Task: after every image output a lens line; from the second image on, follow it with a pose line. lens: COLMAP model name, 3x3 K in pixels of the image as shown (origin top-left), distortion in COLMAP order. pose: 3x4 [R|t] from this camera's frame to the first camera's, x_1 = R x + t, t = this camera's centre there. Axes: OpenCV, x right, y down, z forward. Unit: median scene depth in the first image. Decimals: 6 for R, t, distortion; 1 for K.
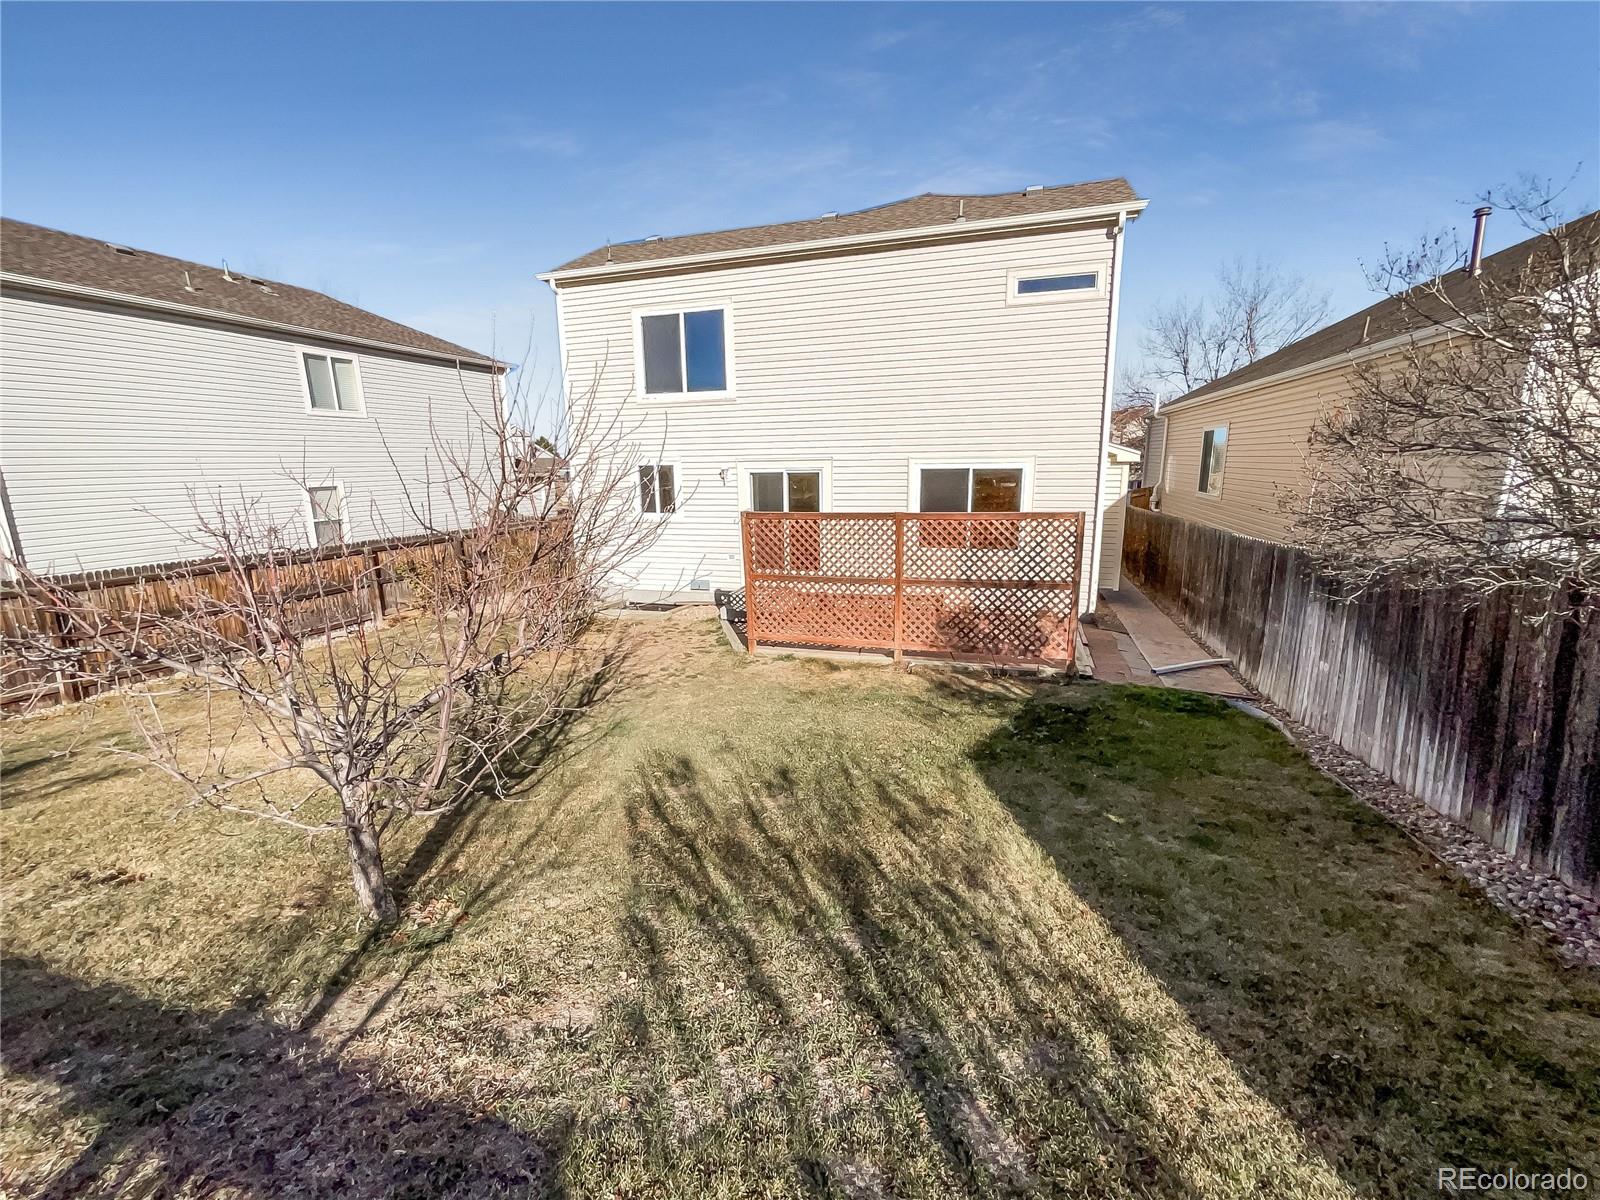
lens RADIAL K [[653.5, 0, 797.9], [0, 653.5, 599.9], [0, 0, 1]] dist [-0.003627, -0.000060]
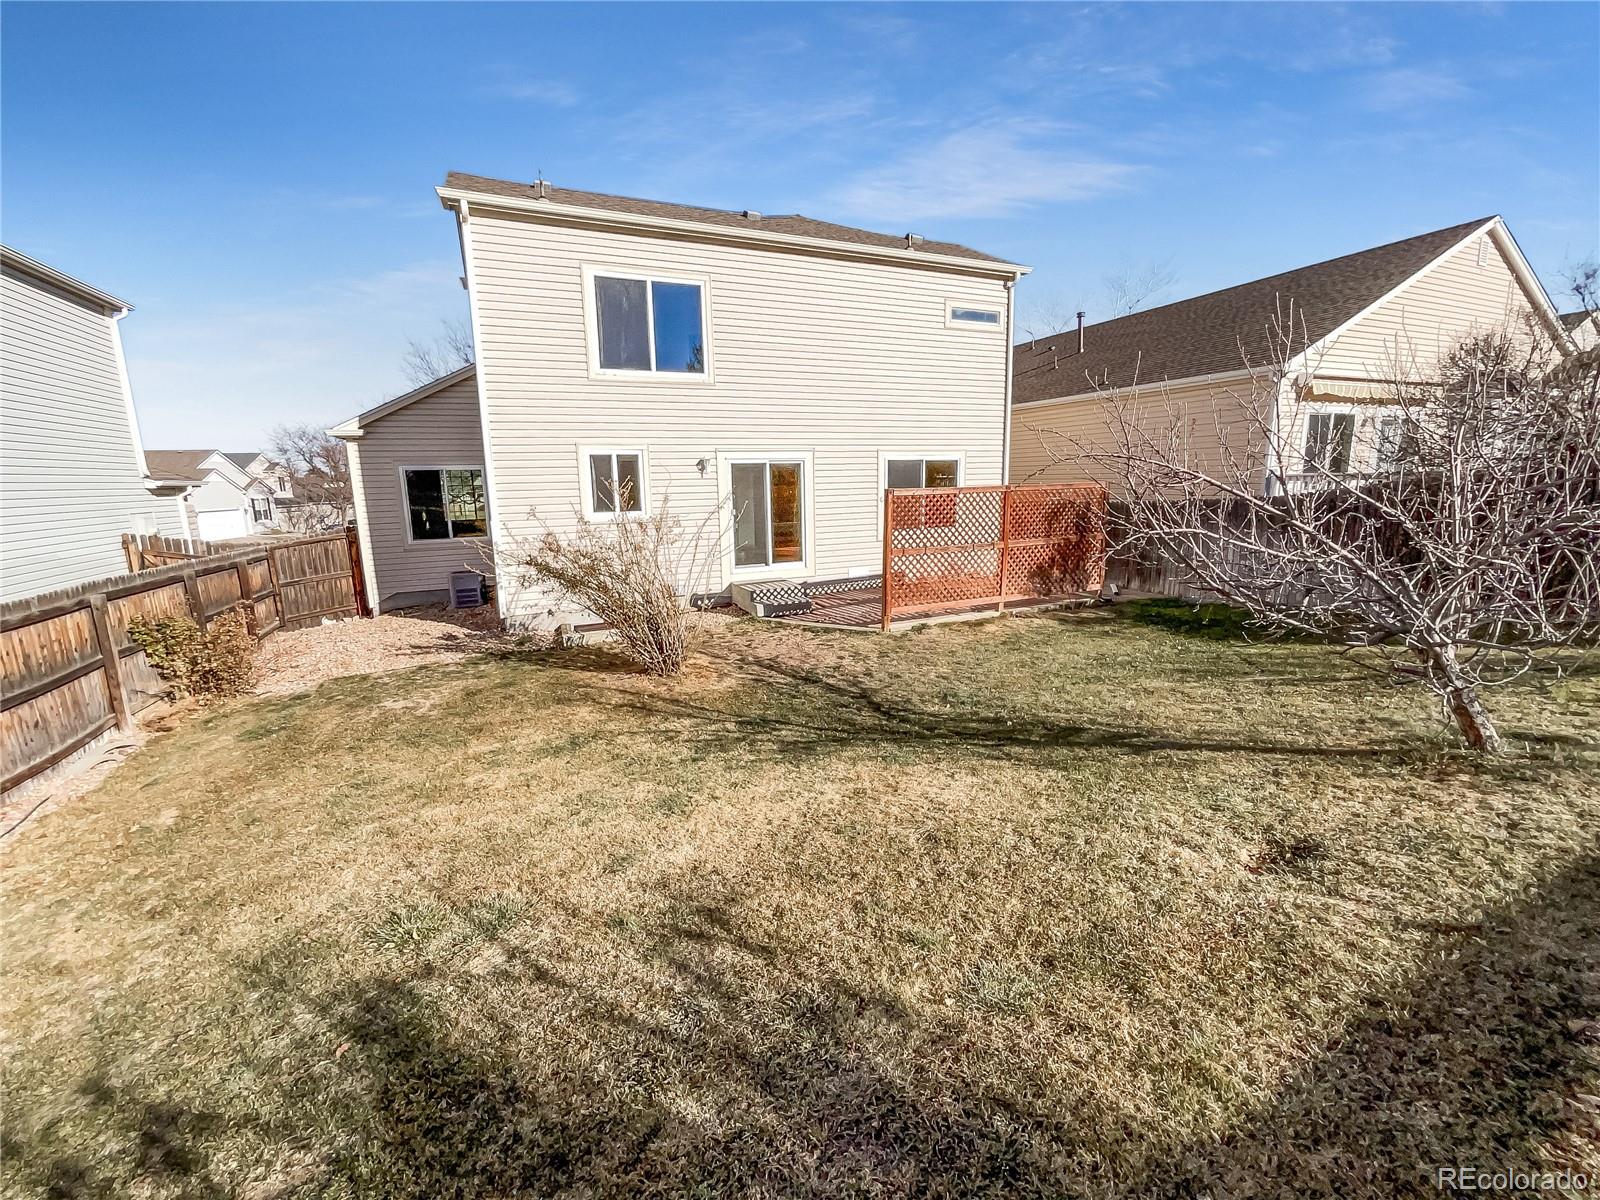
lens RADIAL K [[653.5, 0, 797.9], [0, 653.5, 599.9], [0, 0, 1]] dist [-0.003627, -0.000060]
pose [[0.757152, -0.120282, 0.642070, -0.653863], [0.142612, 0.989629, 0.017219, -0.001593], [-0.637482, 0.078529, 0.766453, 0.238311]]
